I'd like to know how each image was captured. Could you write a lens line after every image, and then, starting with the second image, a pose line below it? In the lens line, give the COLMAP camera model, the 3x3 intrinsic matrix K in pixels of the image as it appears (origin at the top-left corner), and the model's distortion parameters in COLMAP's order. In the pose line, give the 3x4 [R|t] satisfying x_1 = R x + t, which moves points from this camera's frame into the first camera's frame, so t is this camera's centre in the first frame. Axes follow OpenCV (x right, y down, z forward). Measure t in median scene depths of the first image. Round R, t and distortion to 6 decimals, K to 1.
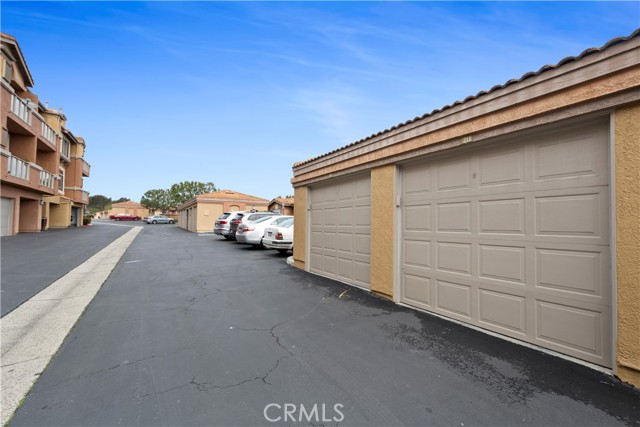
lens RADIAL K [[277.5, 0, 318.4], [0, 277.5, 218.2], [0, 0, 1]] dist [-0.000382, -0.000122]
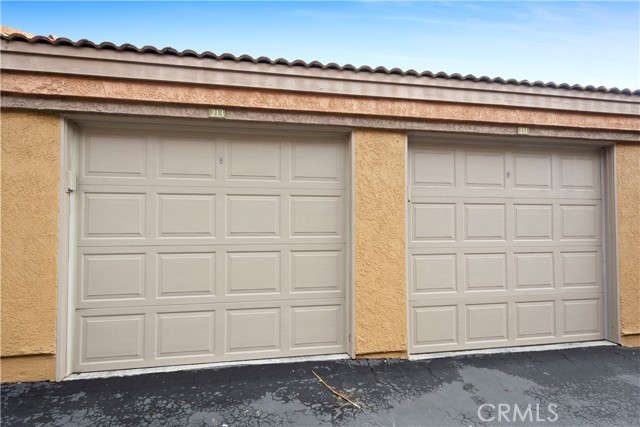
lens RADIAL K [[285.5, 0, 319.7], [0, 285.5, 216.5], [0, 0, 1]] dist [0.005048, 0.000571]
pose [[0.374092, 0.000546, 0.927392, -0.377627], [-0.020177, 0.999768, 0.007550, -0.012811], [-0.927172, -0.021536, 0.374016, 0.932171]]
